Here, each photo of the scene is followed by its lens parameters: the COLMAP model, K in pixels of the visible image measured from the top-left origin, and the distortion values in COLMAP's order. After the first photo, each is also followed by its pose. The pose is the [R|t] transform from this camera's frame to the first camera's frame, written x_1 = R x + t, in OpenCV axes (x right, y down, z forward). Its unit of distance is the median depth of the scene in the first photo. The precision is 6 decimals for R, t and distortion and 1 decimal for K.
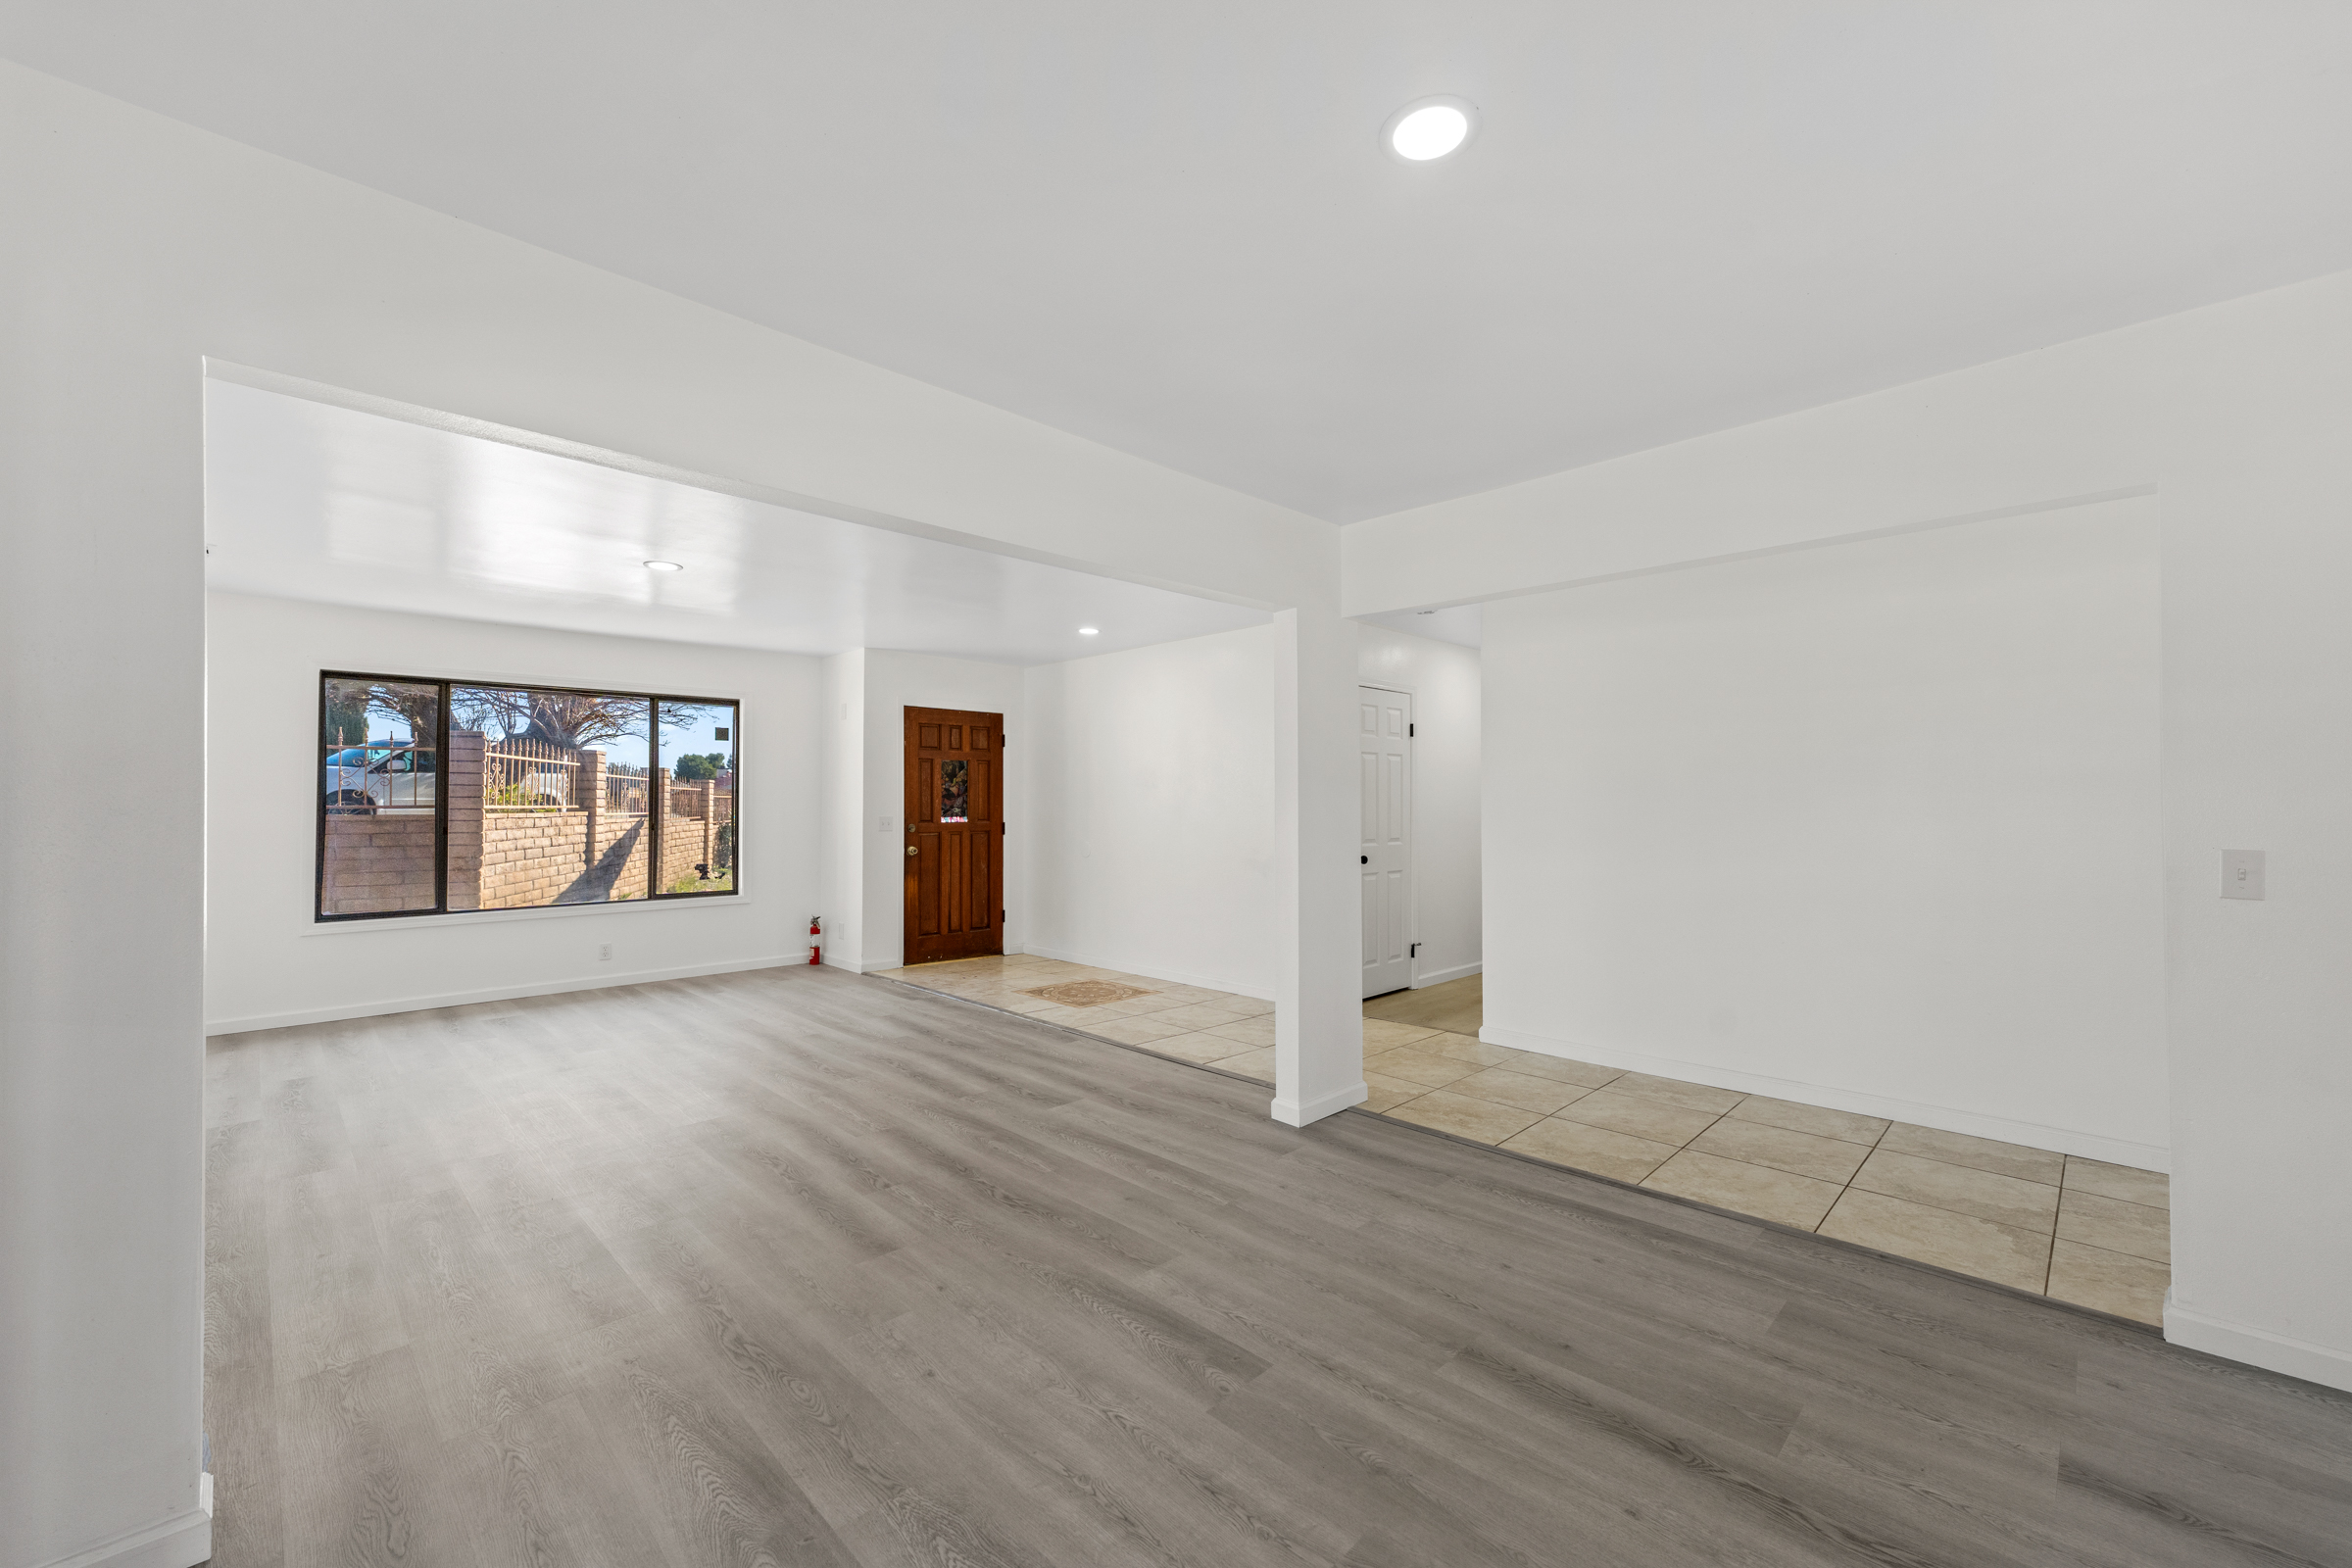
lens RADIAL K [[940.0, 0, 1174.8], [0, 940.0, 792.9], [0, 0, 1]] dist [0.005908, -0.001167]
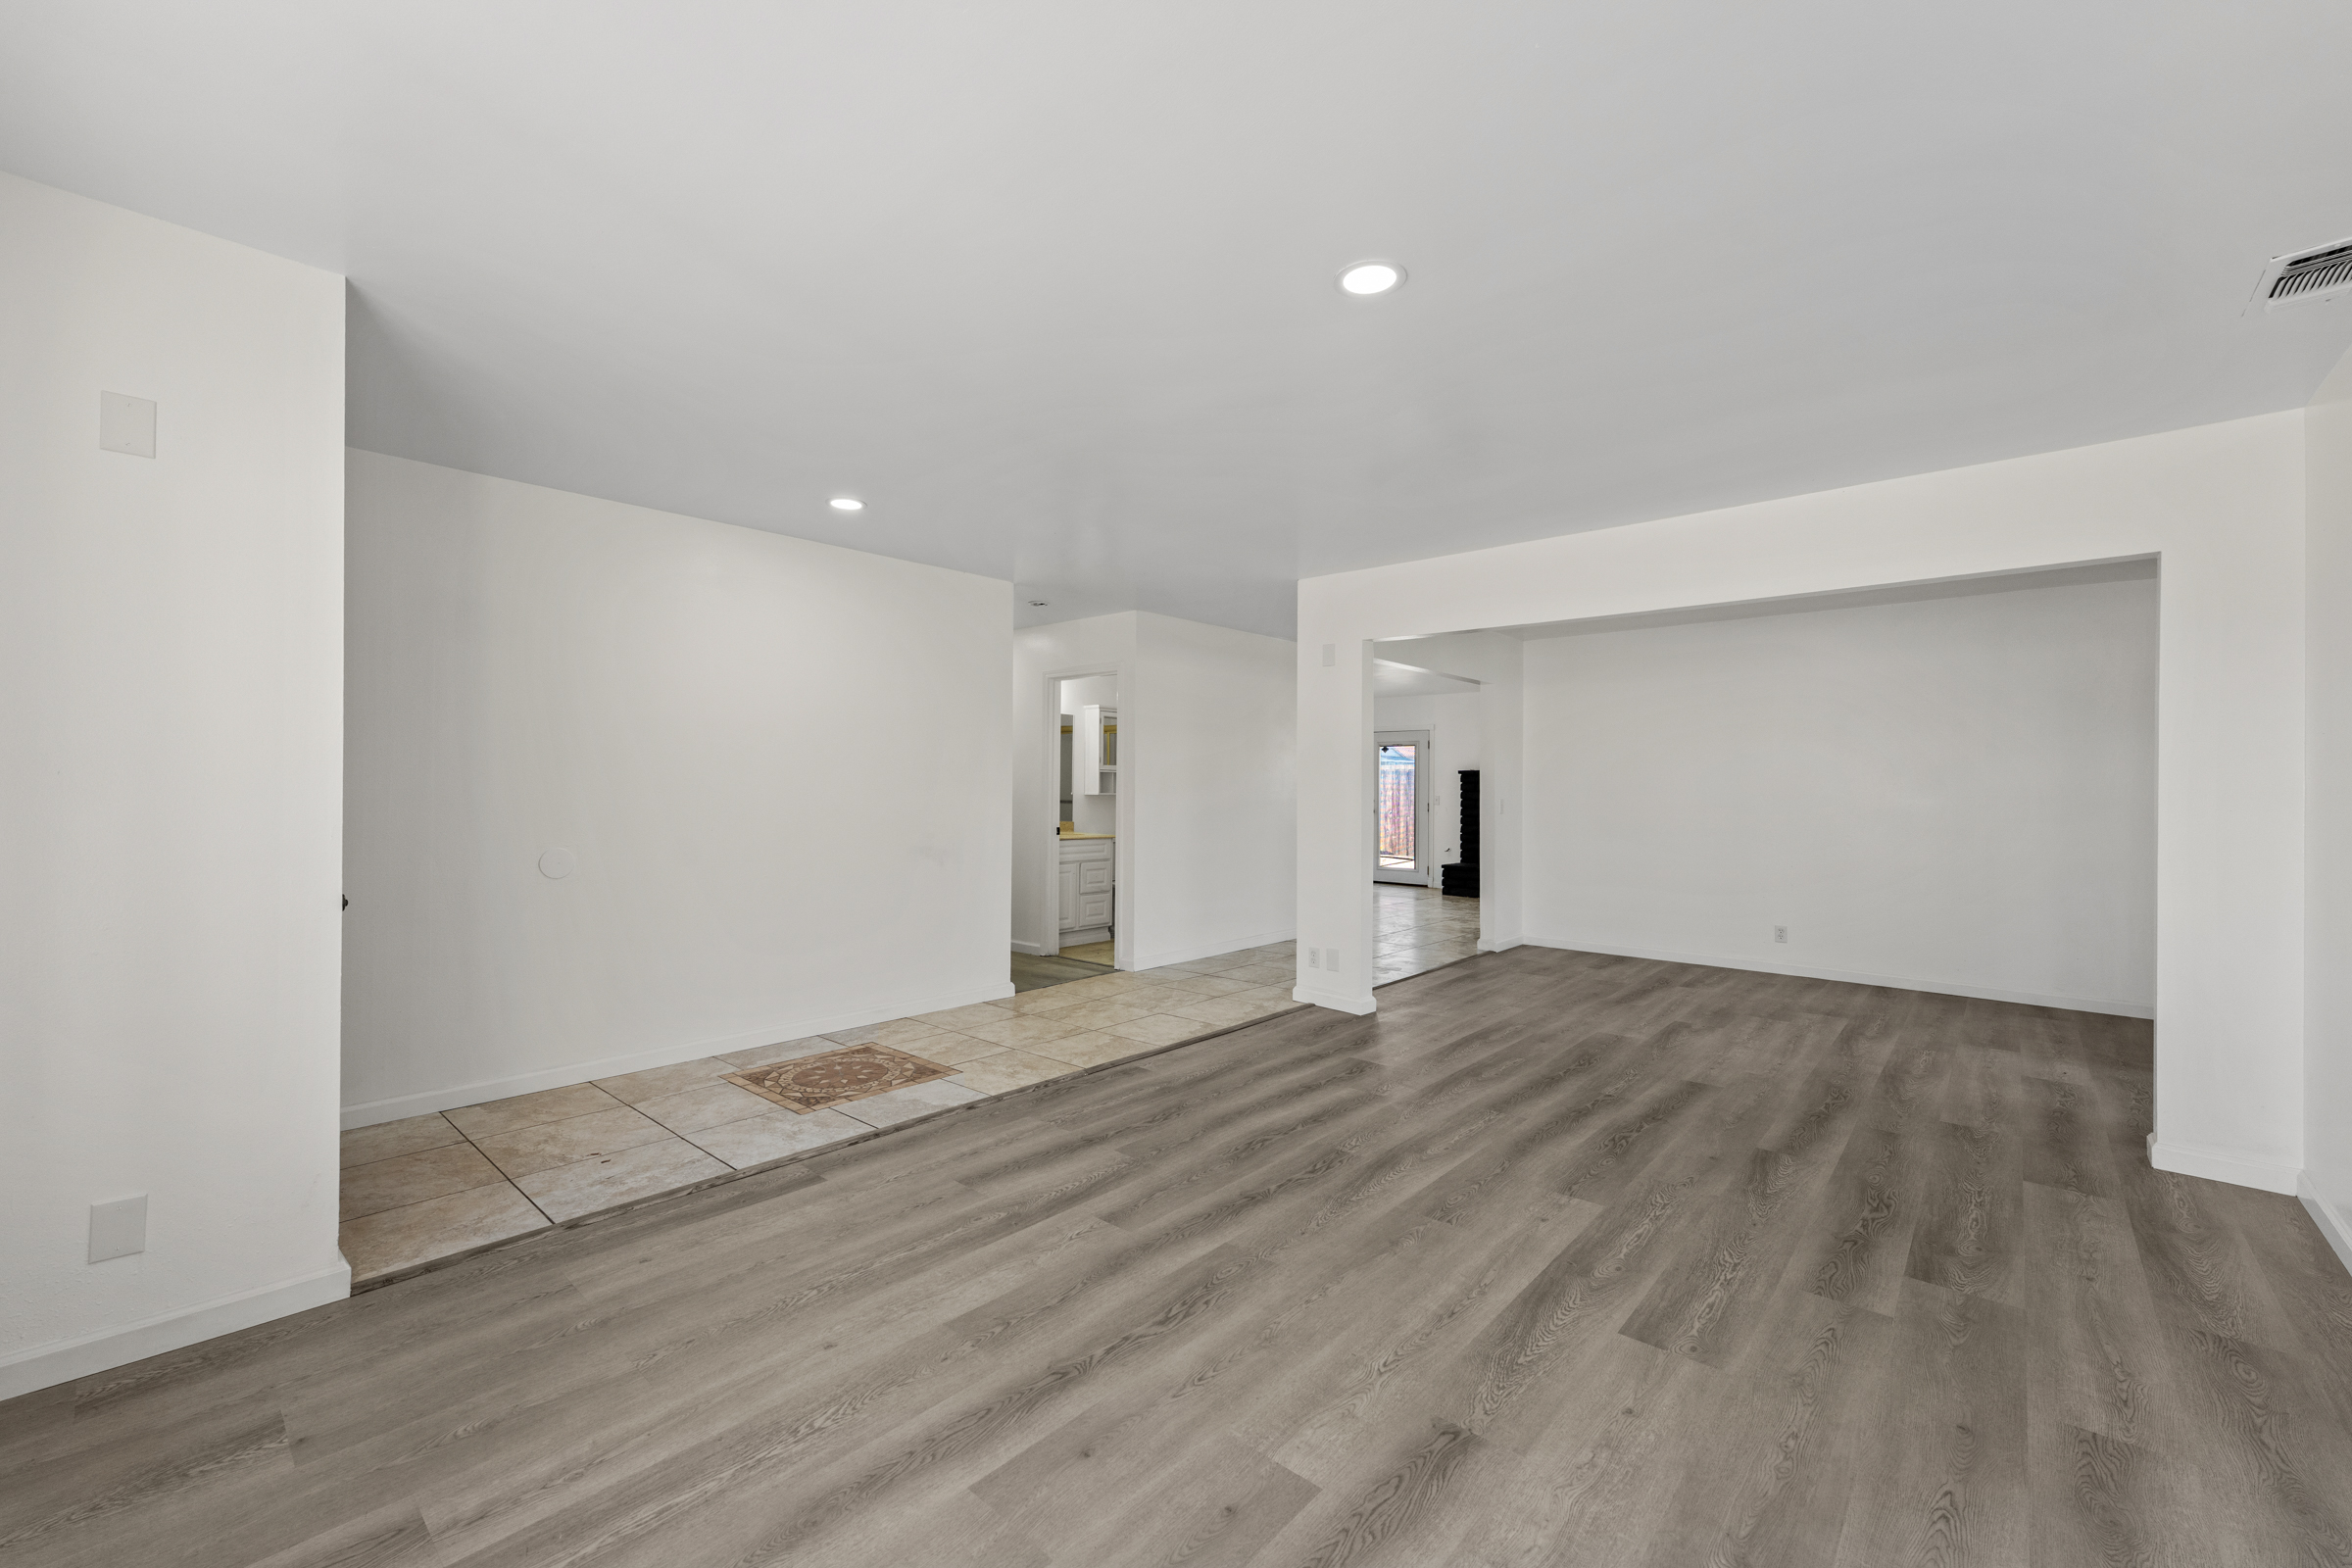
lens RADIAL K [[940.0, 0, 1181.0], [0, 940.0, 784.9], [0, 0, 1]] dist [0.005908, -0.001167]
pose [[-0.065519, 0.003658, 0.997845, -0.643631], [-0.016866, 0.999846, -0.004773, 0.014345], [-0.997709, -0.017142, -0.065447, 0.711279]]
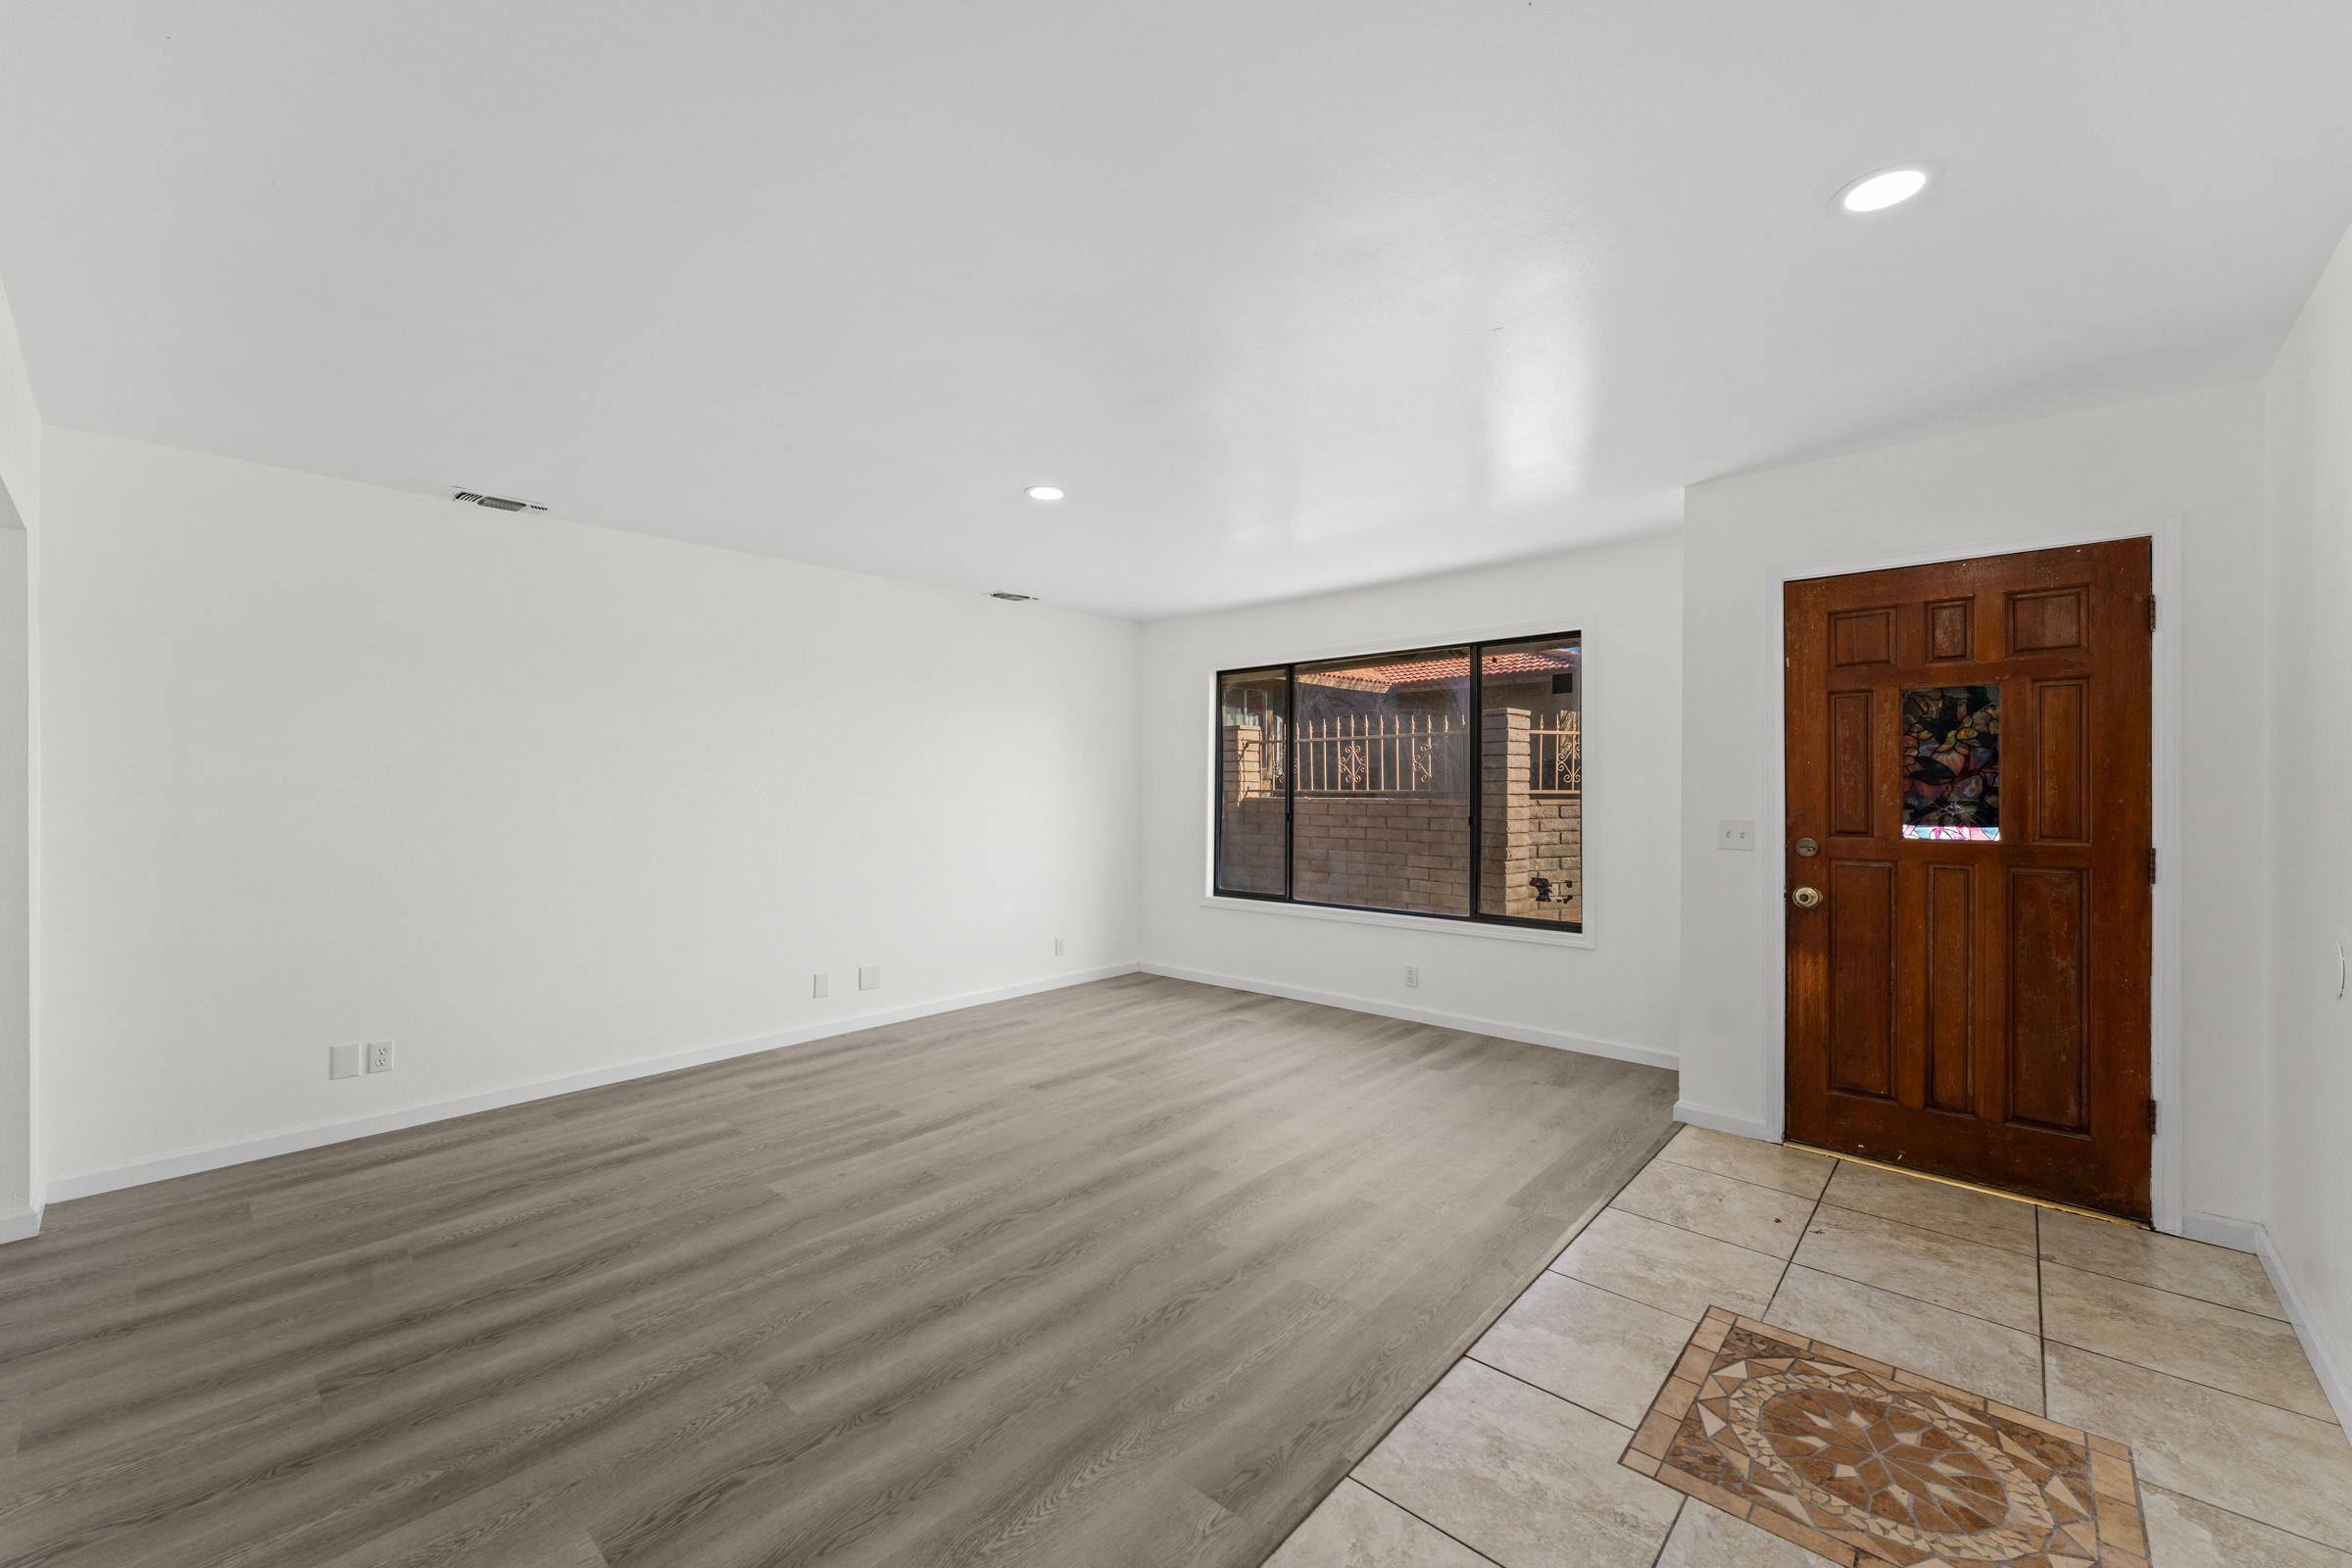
lens RADIAL K [[940.0, 0, 1170.5], [0, 940.0, 790.4], [0, 0, 1]] dist [0.005908, -0.001167]
pose [[0.050534, 0.004643, -0.998712, 0.159883], [0.011146, 0.999924, 0.005213, 0.004342], [0.998660, -0.011395, 0.050479, 0.672259]]
